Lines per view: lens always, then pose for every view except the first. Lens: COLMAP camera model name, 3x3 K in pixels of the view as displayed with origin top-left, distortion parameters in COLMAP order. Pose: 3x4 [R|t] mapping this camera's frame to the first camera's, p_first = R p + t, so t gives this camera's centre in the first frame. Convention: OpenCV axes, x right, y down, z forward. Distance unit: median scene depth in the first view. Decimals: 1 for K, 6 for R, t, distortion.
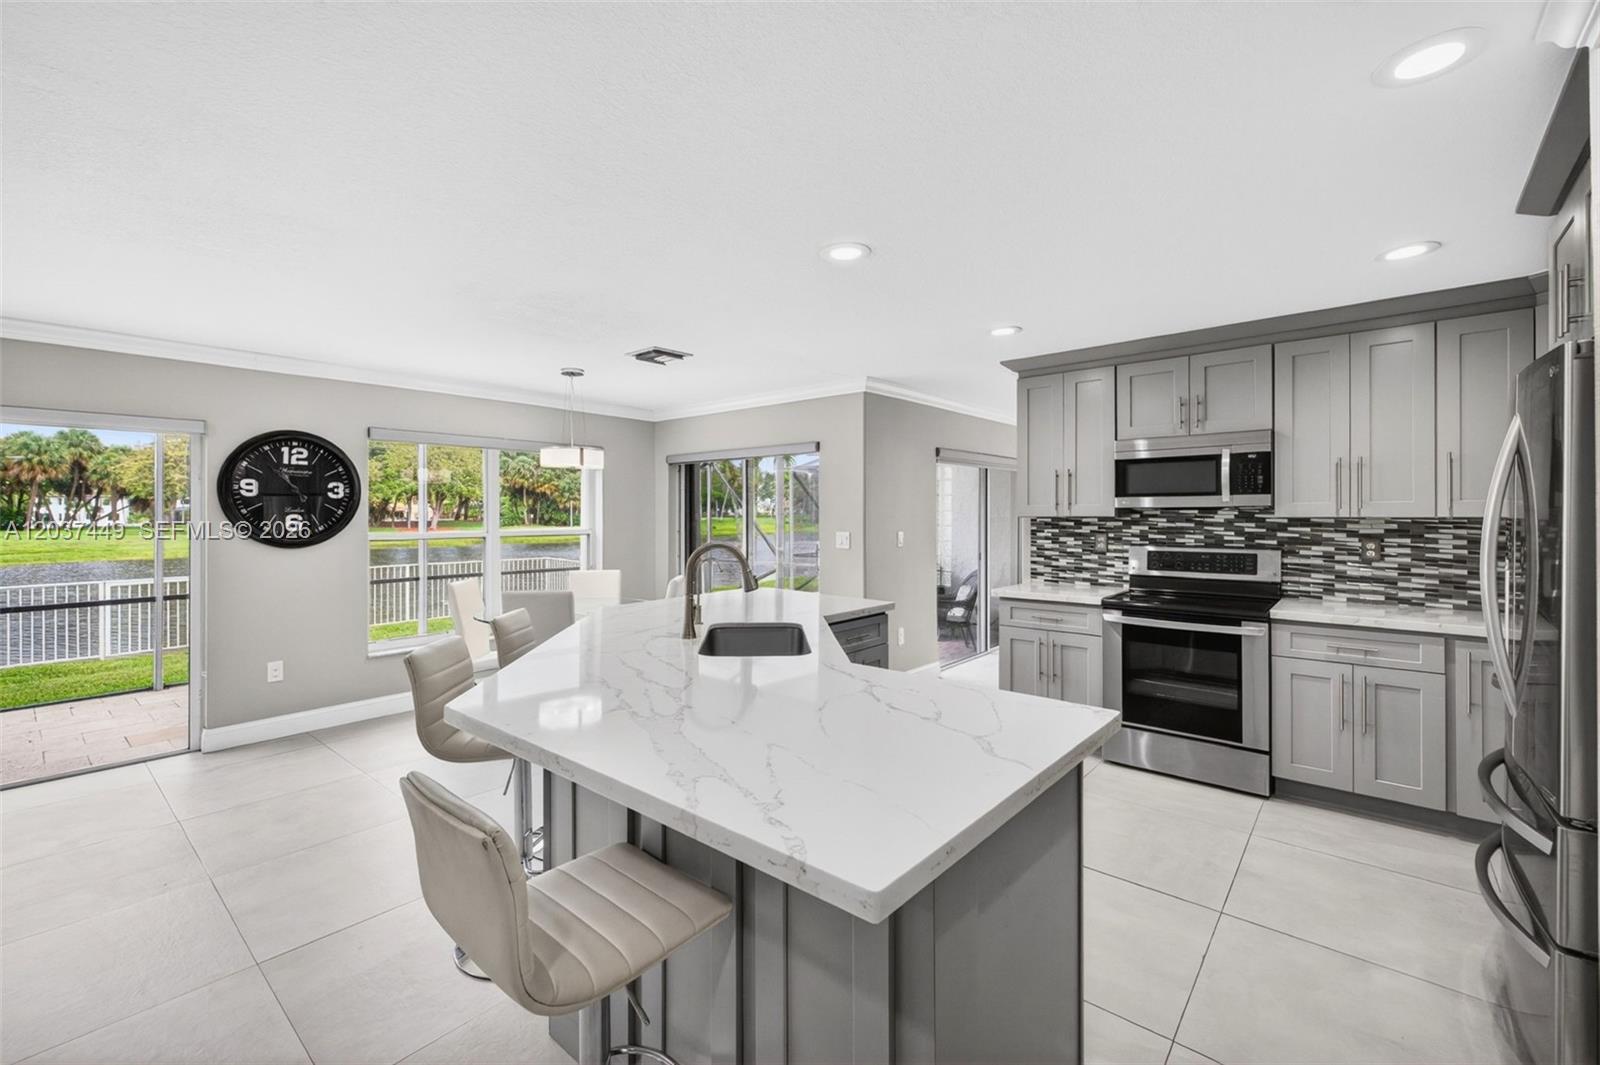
lens RADIAL K [[672.7, 0, 788.8], [0, 672.7, 513.5], [0, 0, 1]] dist [0.007827, -0.001428]
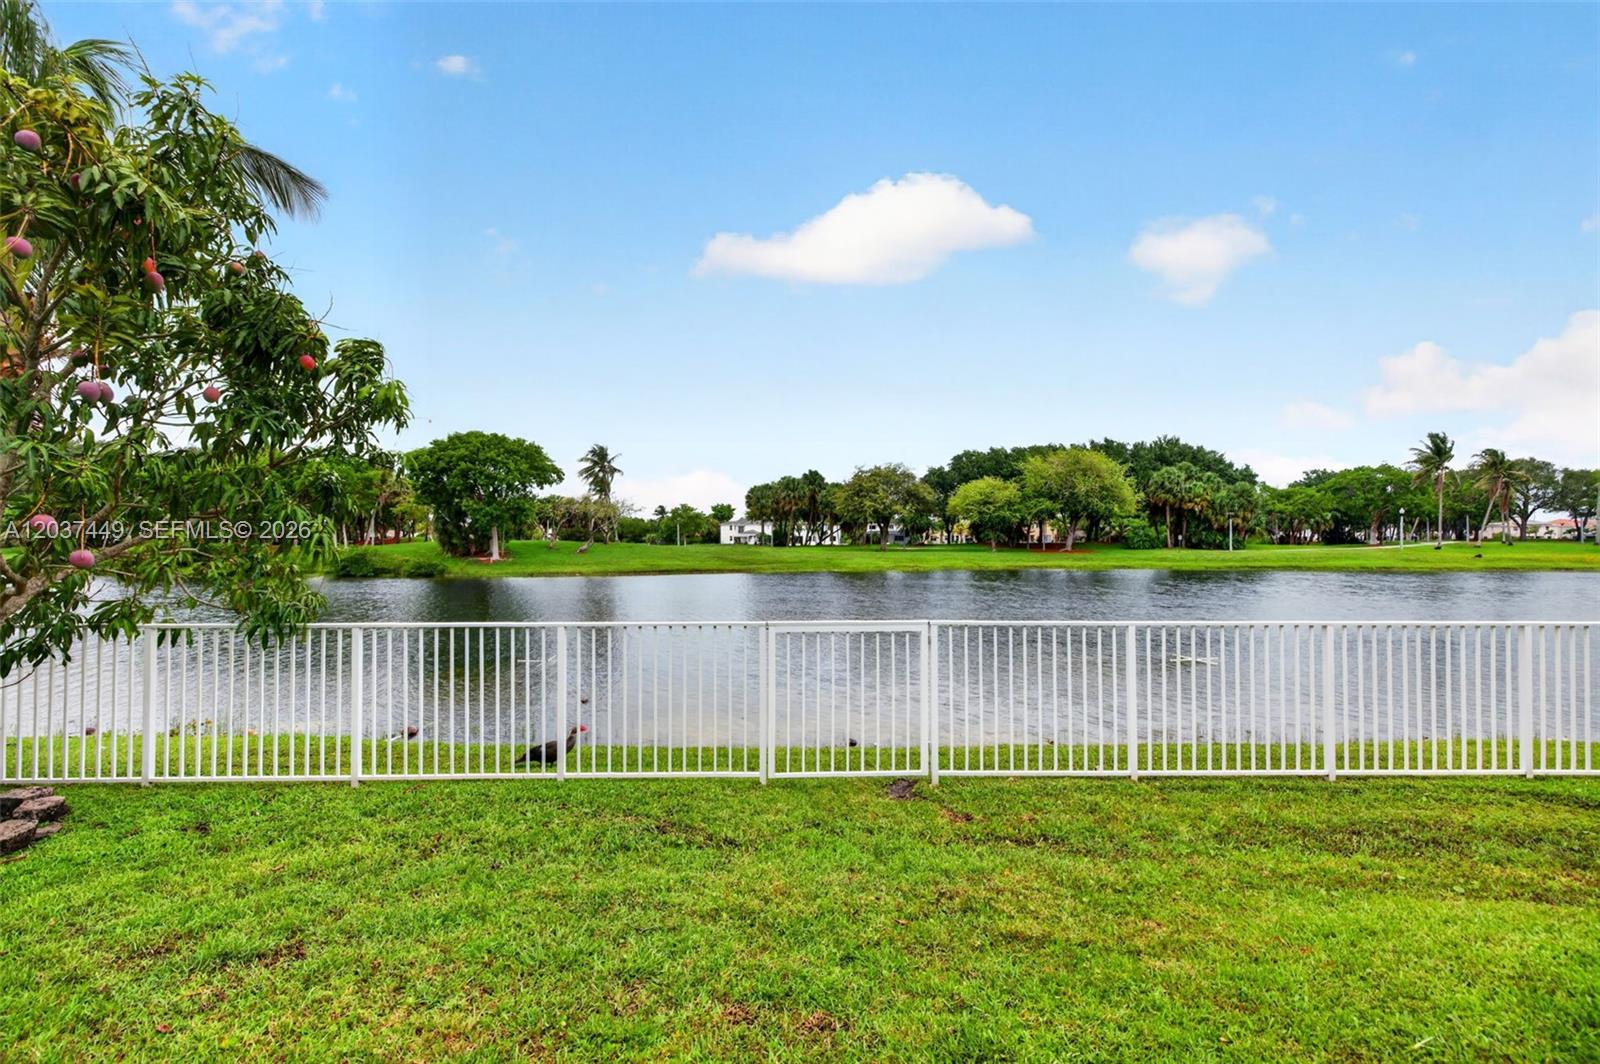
lens RADIAL K [[672.7, 0, 792.5], [0, 672.7, 534.6], [0, 0, 1]] dist [0.007827, -0.001428]
pose [[0.664576, -0.001763, -0.747219, -1.753081], [-0.001218, 0.999993, -0.003443, 0.088825], [0.747220, 0.003198, 0.664569, 1.838025]]
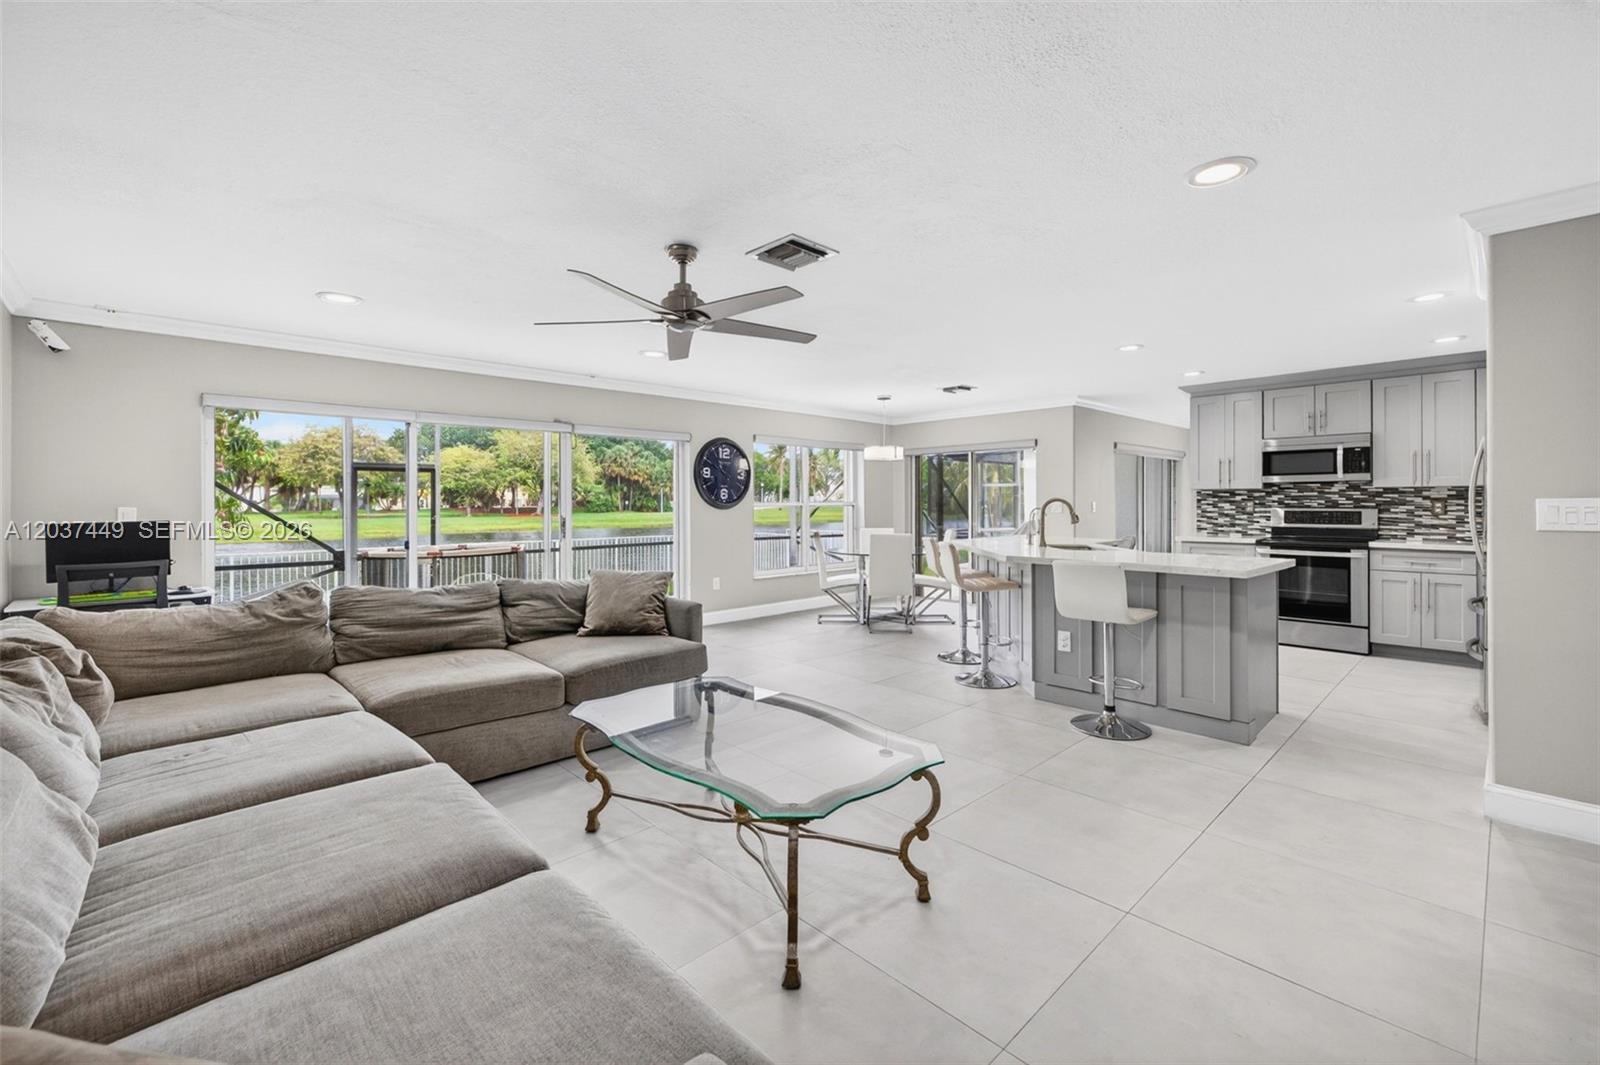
lens RADIAL K [[672.7, 0, 792.1], [0, 672.7, 501.8], [0, 0, 1]] dist [0.007827, -0.001428]
pose [[0.994862, 0.000125, -0.101238, -0.399713], [-0.000014, 0.999999, 0.001090, 0.030841], [0.101238, -0.001083, 0.994862, -0.600549]]
